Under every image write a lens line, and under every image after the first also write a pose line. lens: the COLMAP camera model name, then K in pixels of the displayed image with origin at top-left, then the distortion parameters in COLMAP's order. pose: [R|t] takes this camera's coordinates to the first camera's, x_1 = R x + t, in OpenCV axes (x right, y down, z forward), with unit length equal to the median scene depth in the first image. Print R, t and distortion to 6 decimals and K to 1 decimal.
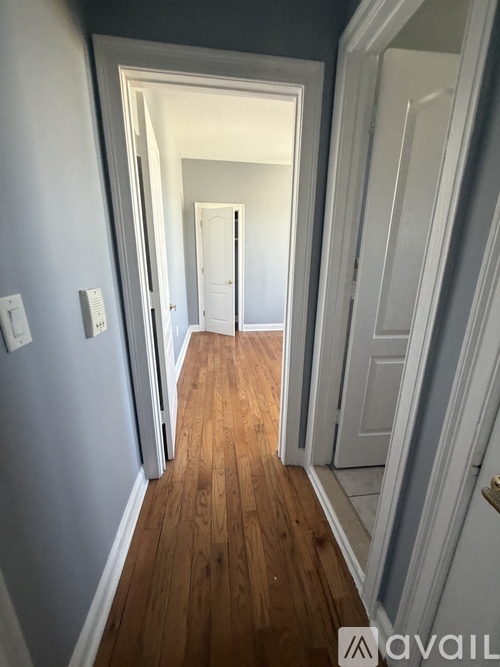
lens RADIAL K [[266.6, 0, 250.0], [0, 266.6, 333.5], [0, 0, 1]] dist [-0.001110, -0.000020]
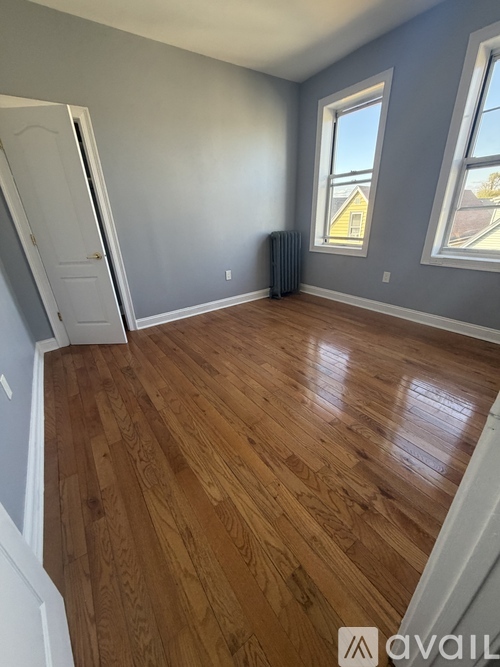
lens RADIAL K [[266.6, 0, 250.0], [0, 266.6, 333.5], [0, 0, 1]] dist [-0.001110, -0.000020]
pose [[0.880272, -0.231812, 0.413986, -0.075452], [0.174936, 0.969622, 0.170968, -0.087125], [-0.441043, -0.078077, 0.894084, 0.401809]]
